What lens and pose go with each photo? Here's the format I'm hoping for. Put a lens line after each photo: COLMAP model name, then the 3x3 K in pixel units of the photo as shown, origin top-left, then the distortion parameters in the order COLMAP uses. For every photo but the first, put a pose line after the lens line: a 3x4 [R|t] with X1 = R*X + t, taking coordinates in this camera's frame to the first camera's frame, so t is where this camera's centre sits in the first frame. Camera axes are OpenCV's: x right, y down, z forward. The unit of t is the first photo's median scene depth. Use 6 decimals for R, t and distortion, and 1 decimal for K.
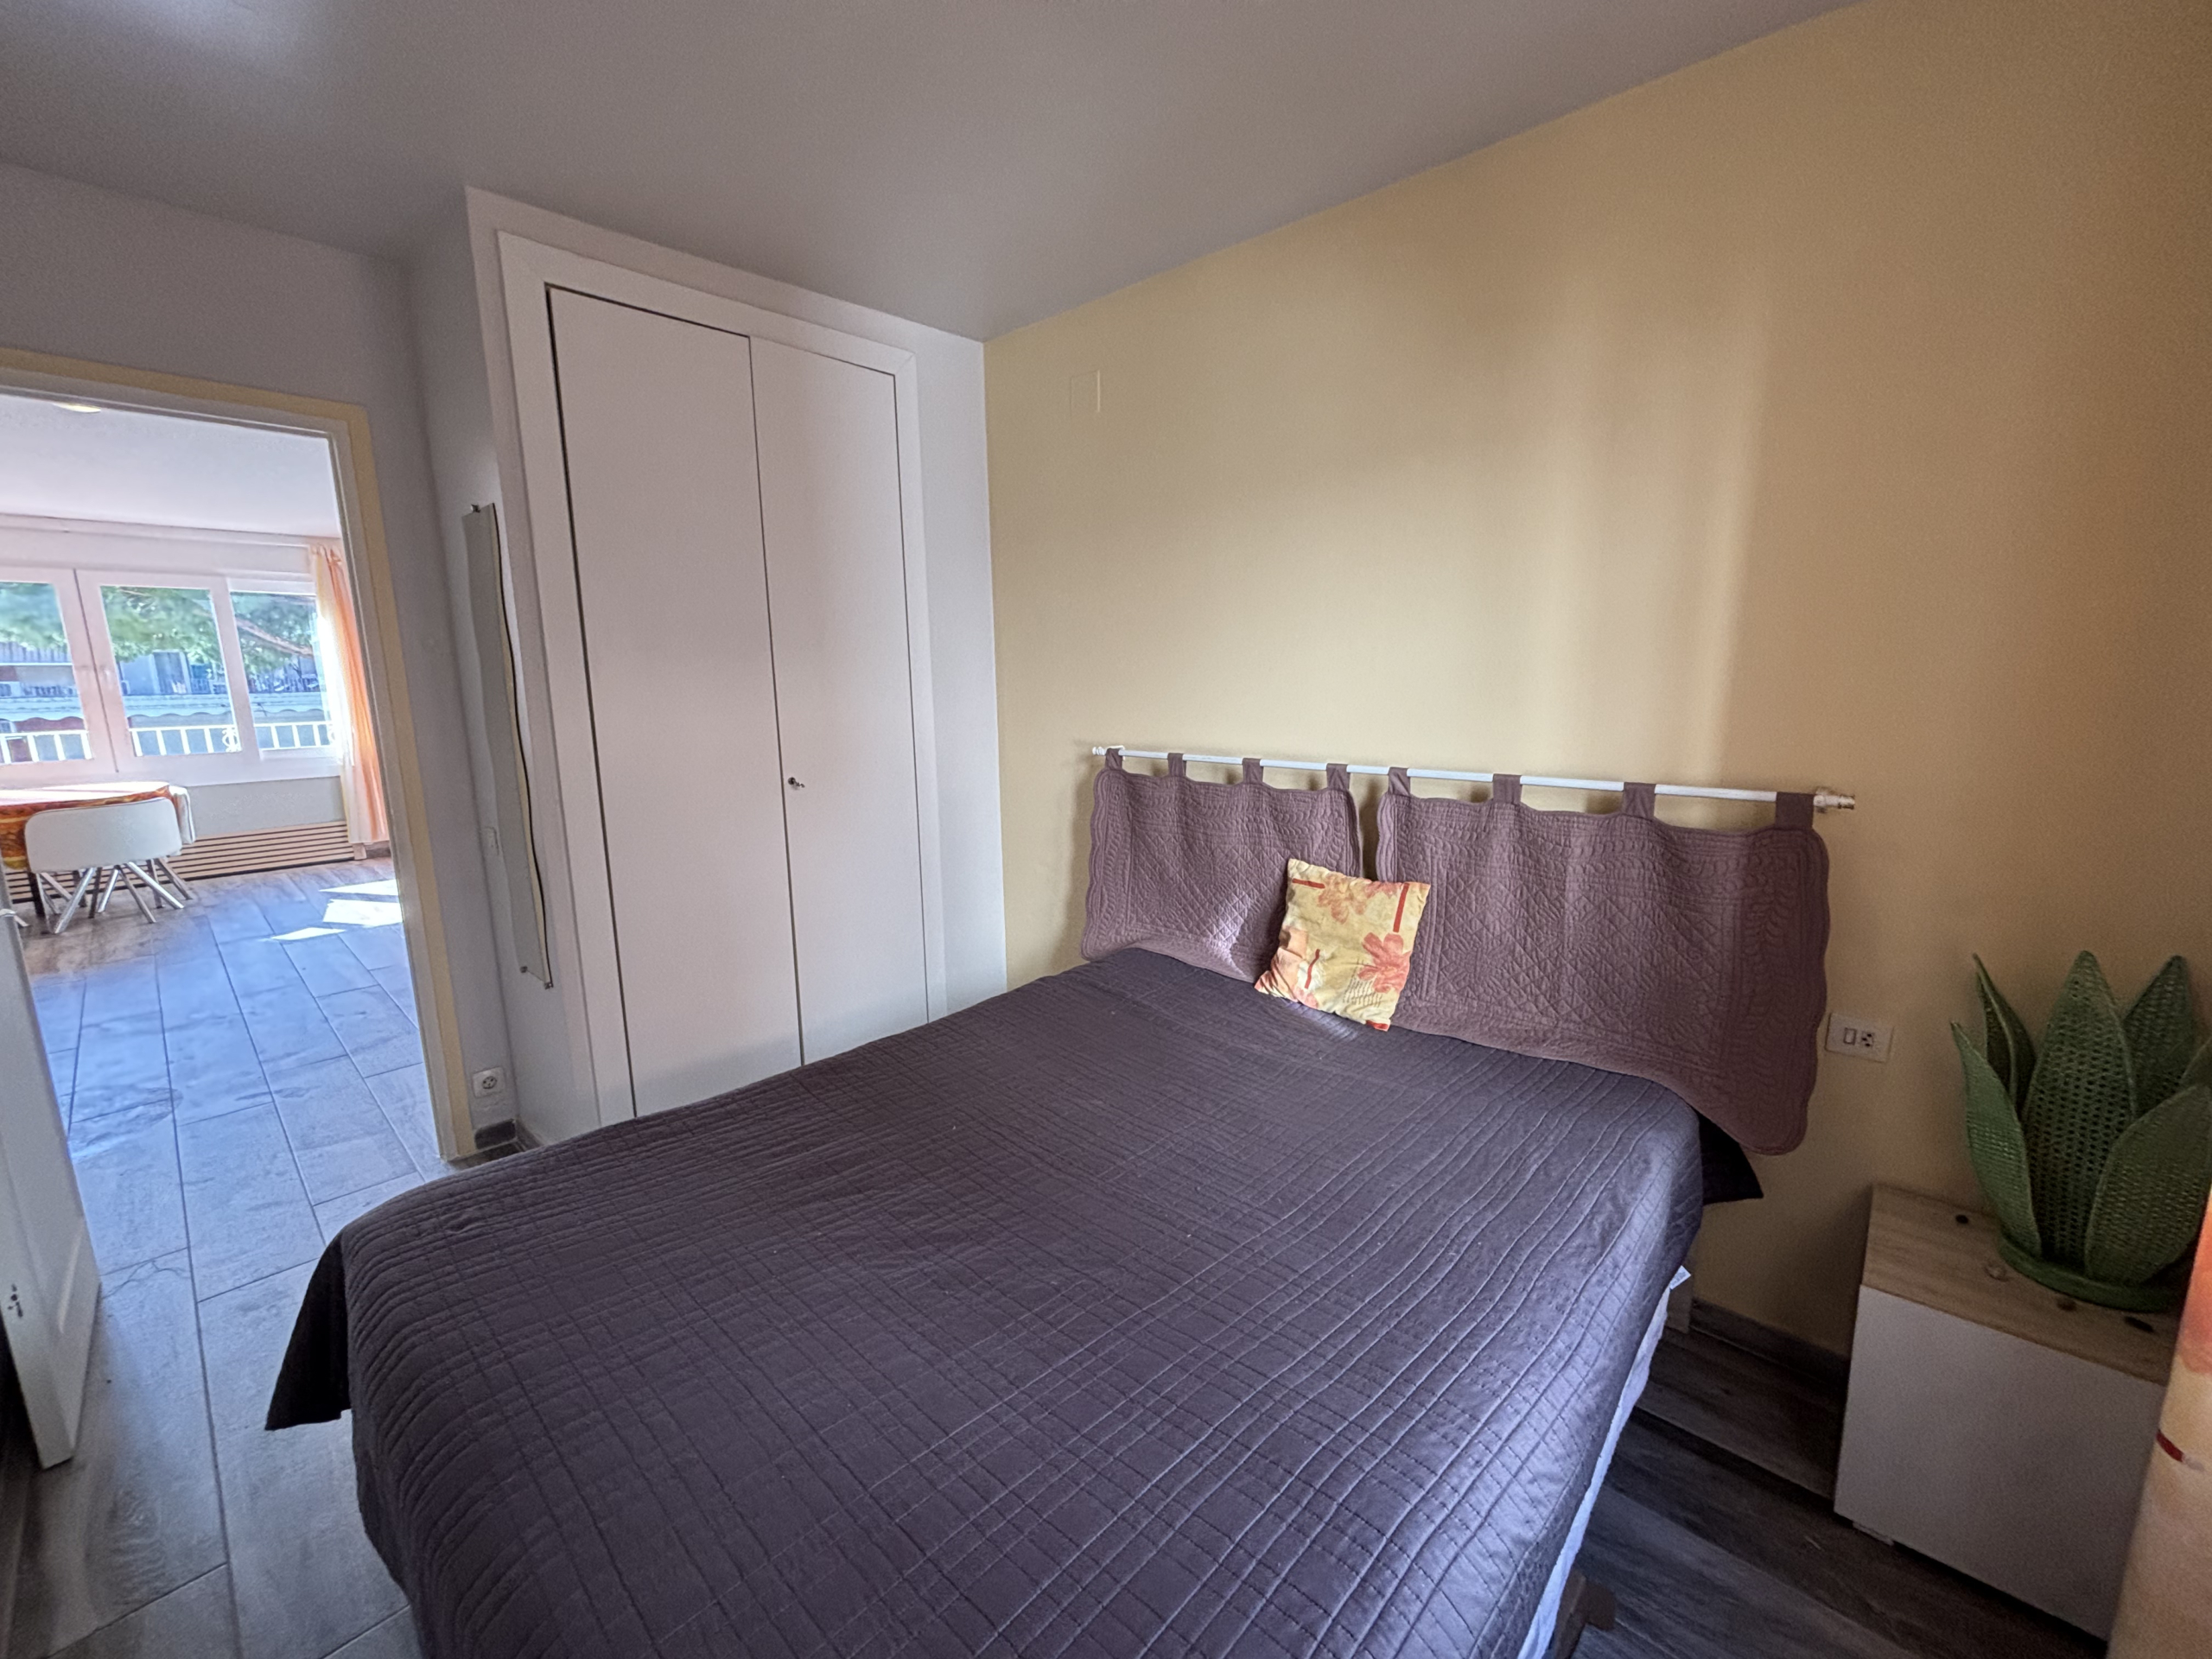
lens RADIAL K [[879.8, 0, 1111.7], [0, 879.8, 827.9], [0, 0, 1]] dist [0.002154, 0.000364]
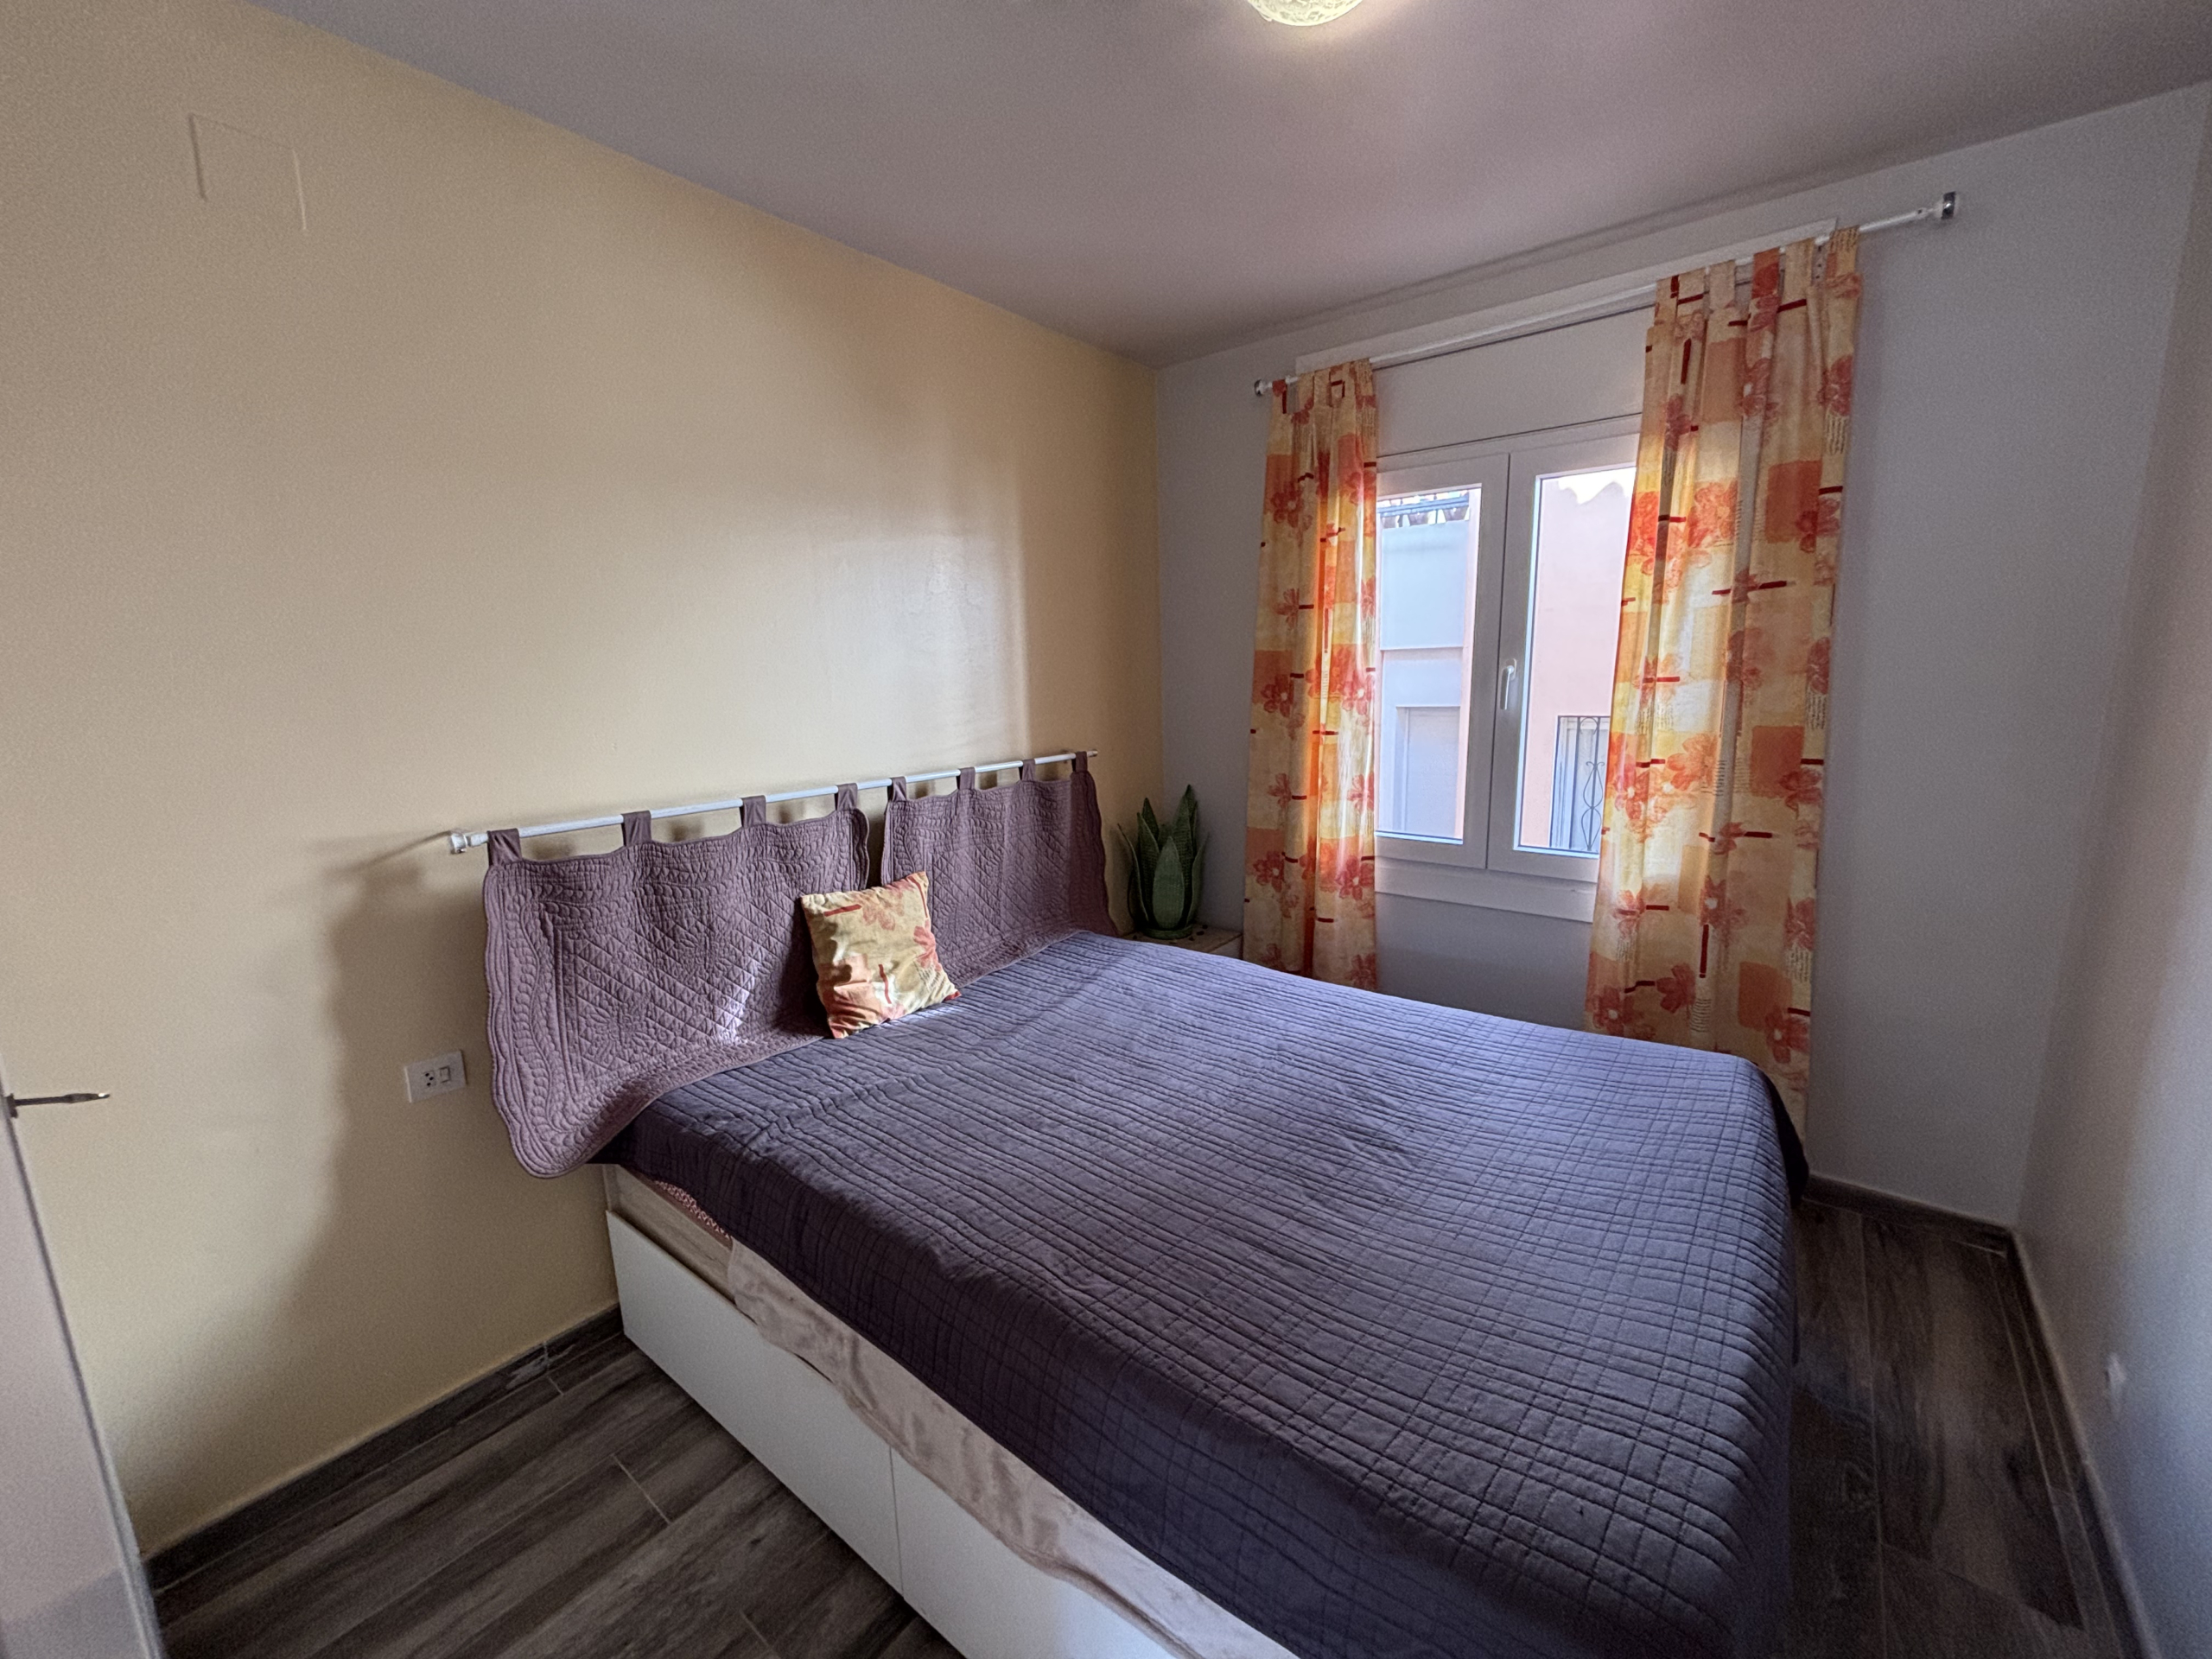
lens RADIAL K [[872.5, 0, 1098.3], [0, 872.5, 823.3], [0, 0, 1]] dist [-0.007279, -0.000177]
pose [[-0.058661, -0.161726, 0.985091, -0.642900], [0.194104, 0.966109, 0.170169, -0.122539], [-0.979225, 0.201193, -0.025281, 0.643240]]
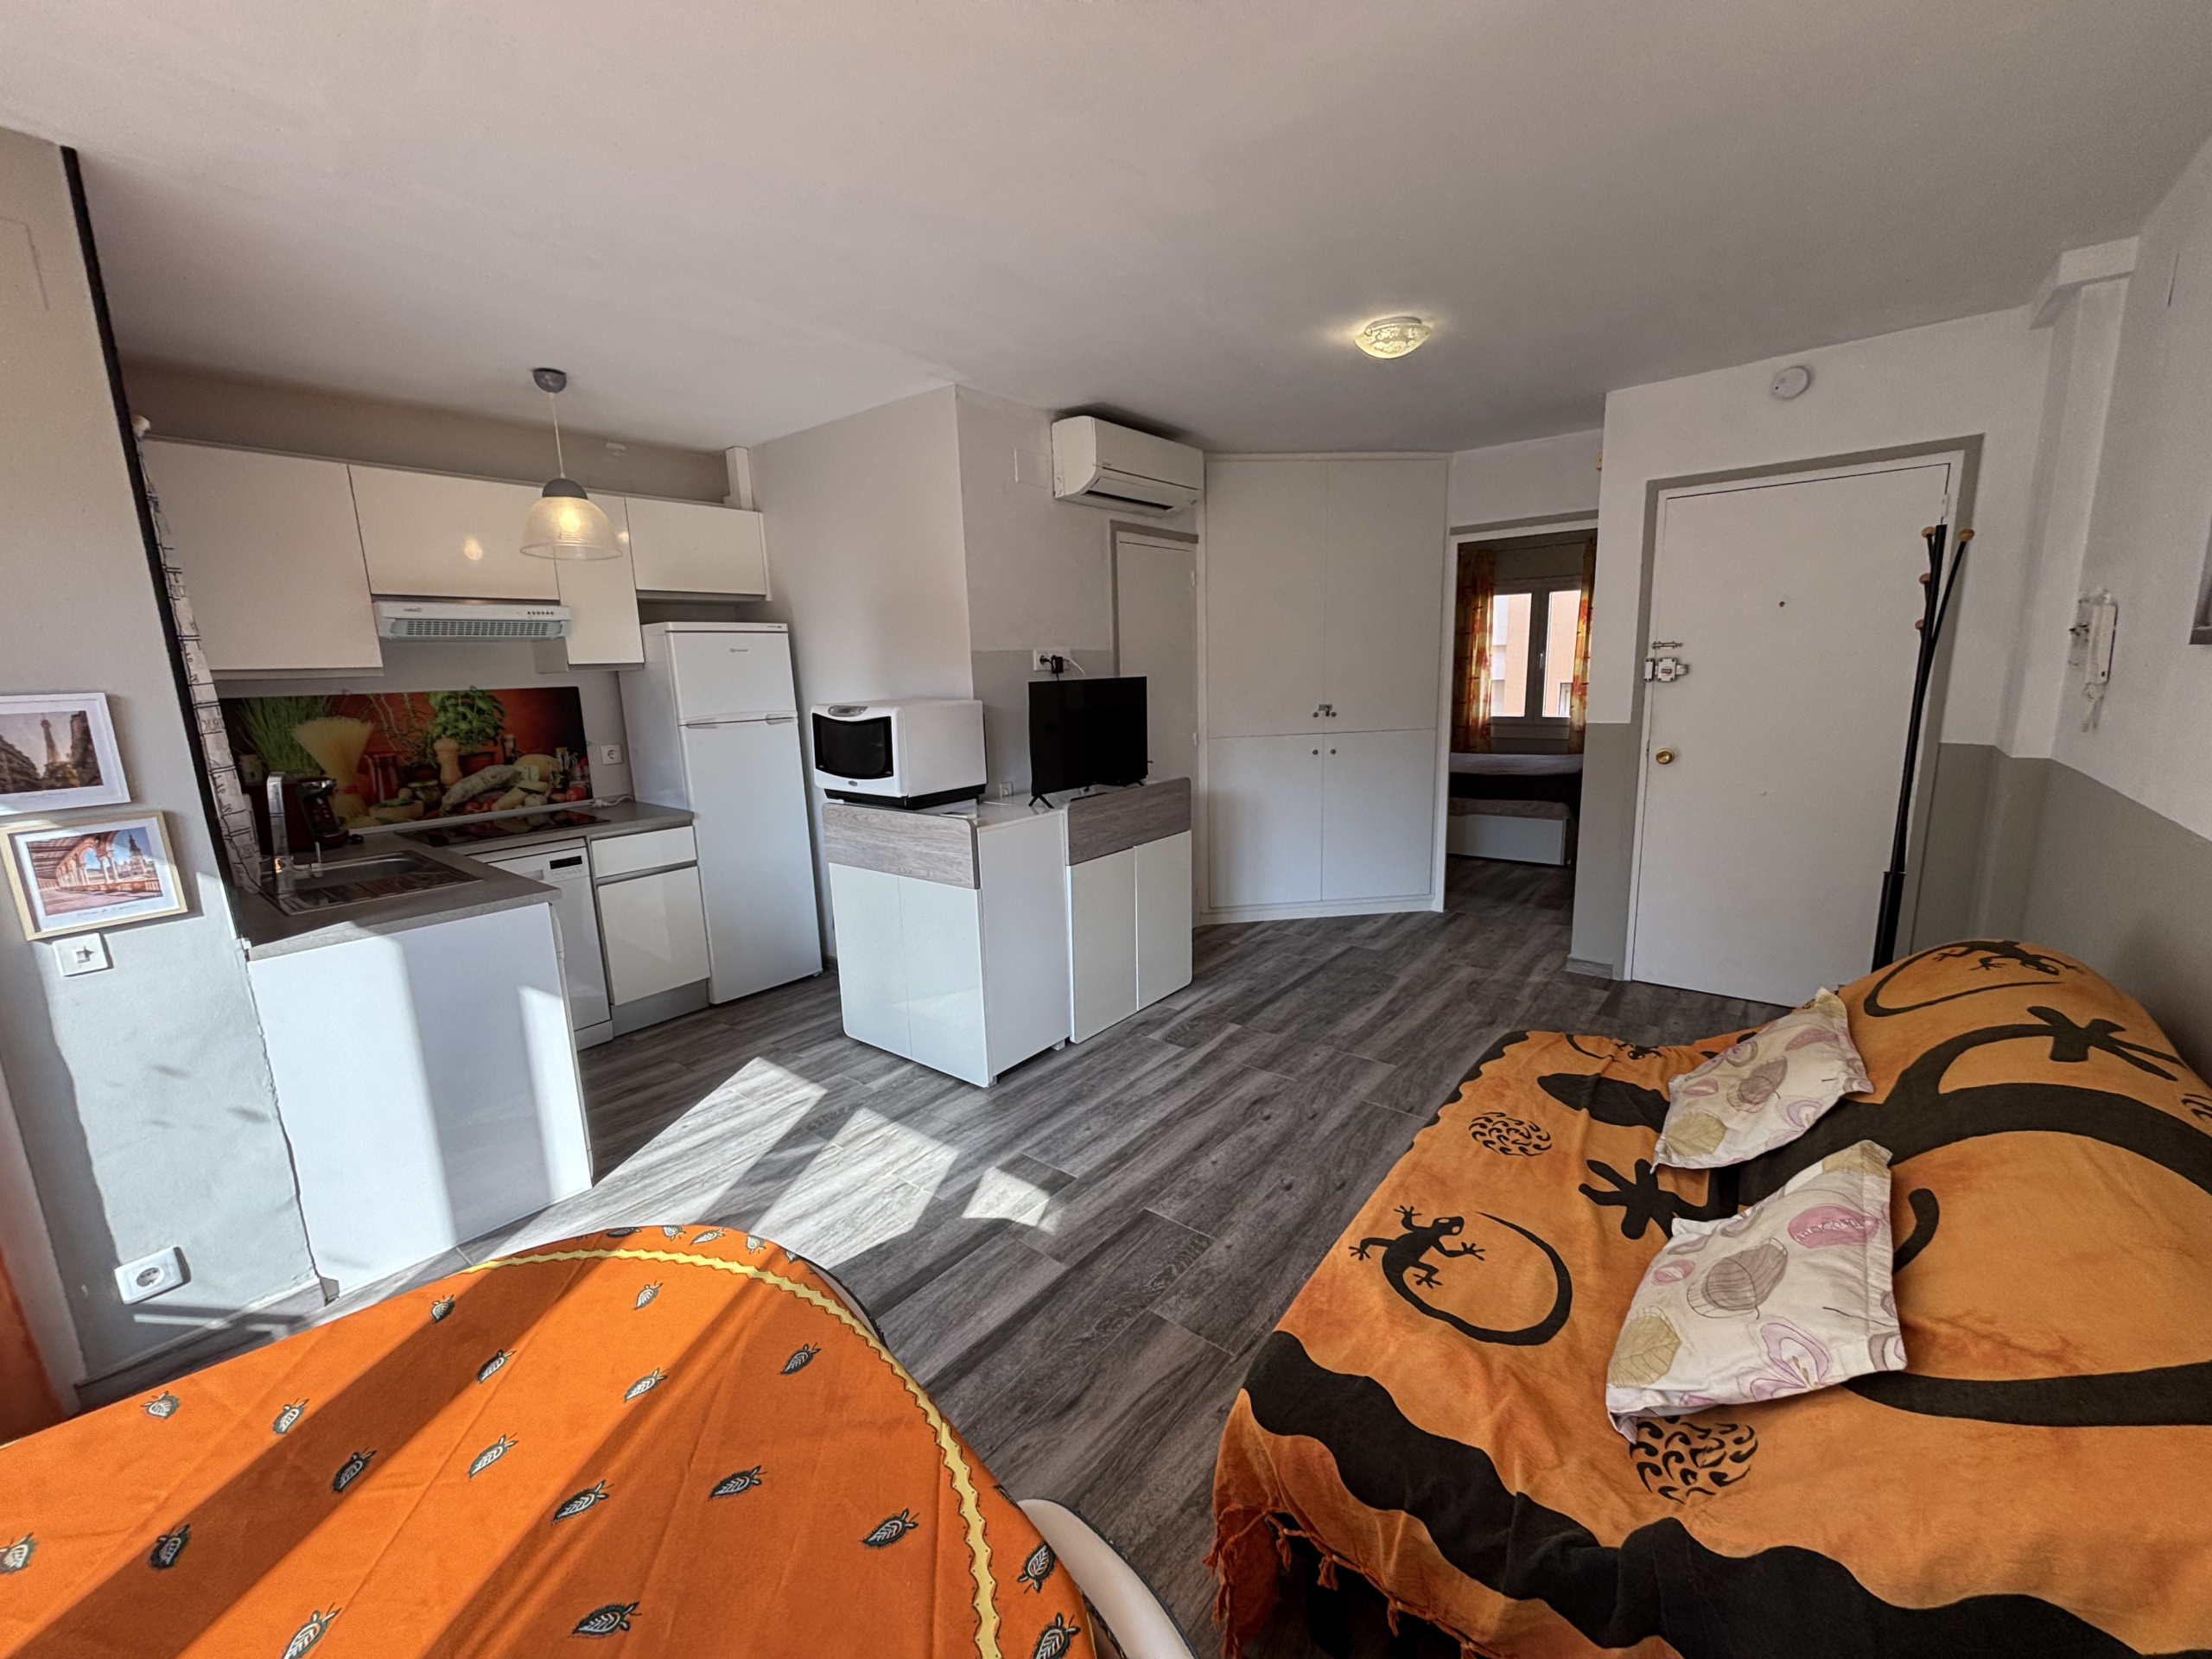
lens RADIAL K [[900.8, 0, 1095.7], [0, 900.8, 831.0], [0, 0, 1]] dist [-0.004008, 0.000094]
pose [[-0.057197, -0.170951, 0.983618, -2.787254], [0.202477, 0.962770, 0.179102, -0.318838], [-0.977615, 0.209404, -0.020454, 1.845827]]
